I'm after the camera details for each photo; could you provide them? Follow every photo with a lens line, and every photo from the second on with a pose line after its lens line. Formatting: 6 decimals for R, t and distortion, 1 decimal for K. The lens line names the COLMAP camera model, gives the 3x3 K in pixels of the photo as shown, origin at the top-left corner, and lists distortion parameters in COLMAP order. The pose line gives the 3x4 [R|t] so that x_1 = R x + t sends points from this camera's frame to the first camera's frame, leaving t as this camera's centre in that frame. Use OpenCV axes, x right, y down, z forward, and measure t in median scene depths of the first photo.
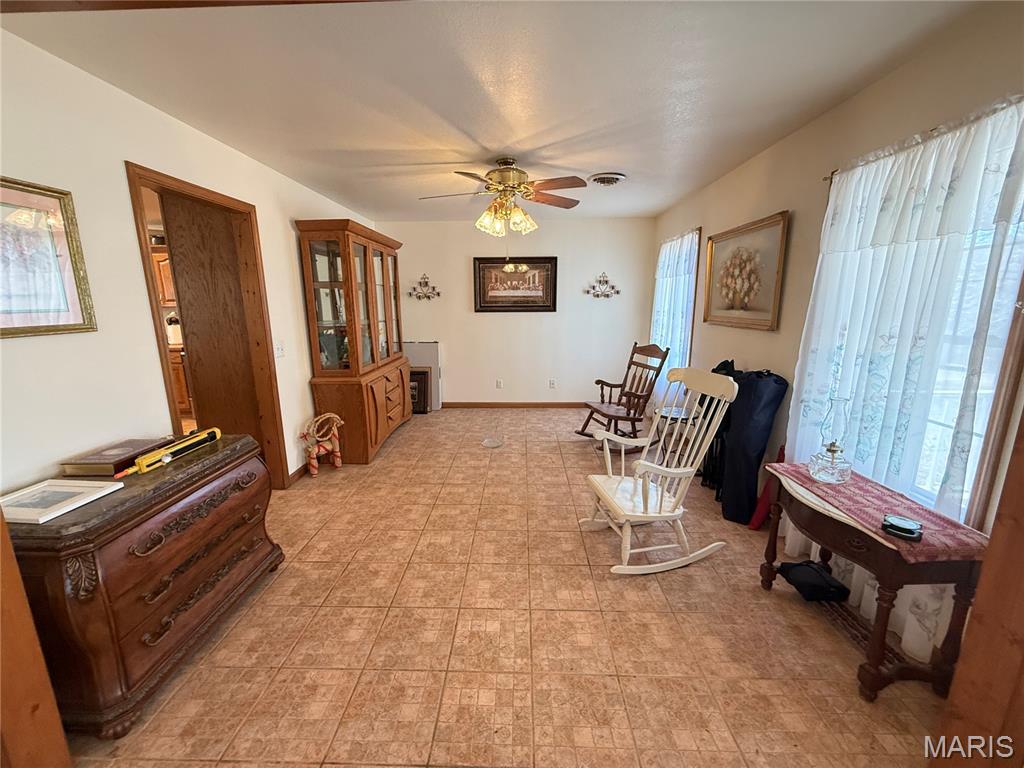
lens RADIAL K [[406.0, 0, 510.3], [0, 406.0, 384.1], [0, 0, 1]] dist [-0.000203, -0.000162]
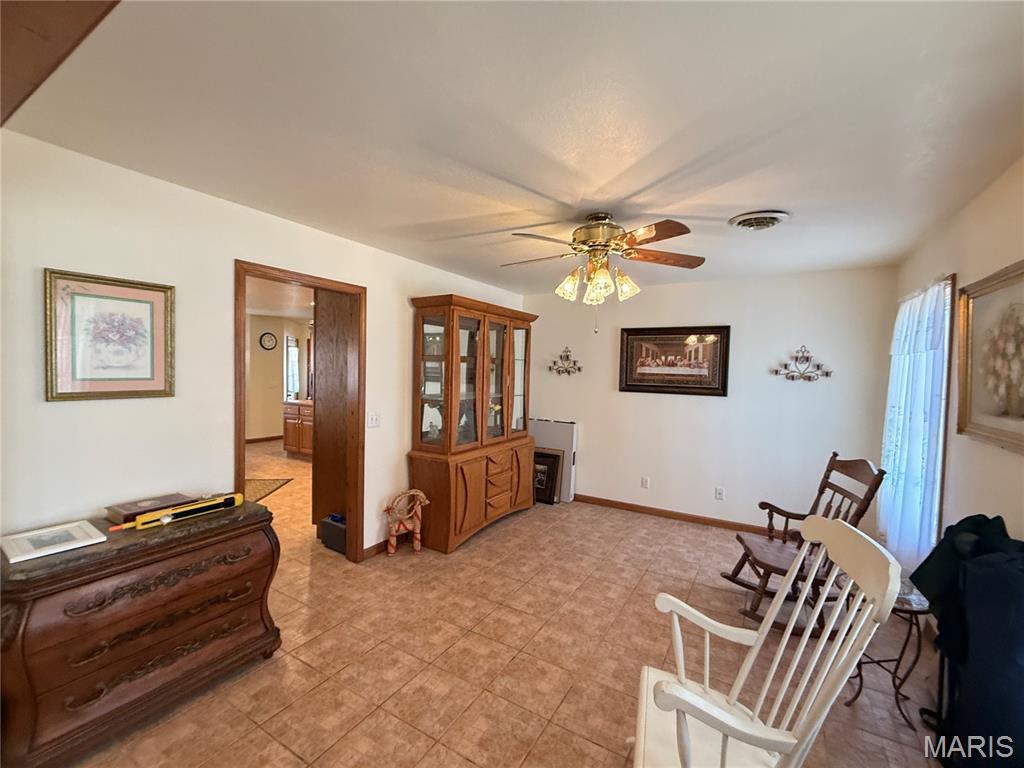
lens RADIAL K [[434.1, 0, 510.6], [0, 434.1, 385.3], [0, 0, 1]] dist [0.000161, -0.000126]
pose [[0.873382, 0.046013, -0.484857, 0.224717], [-0.127994, 0.982219, -0.137347, -0.056580], [0.469916, 0.182015, 0.863742, 0.178013]]
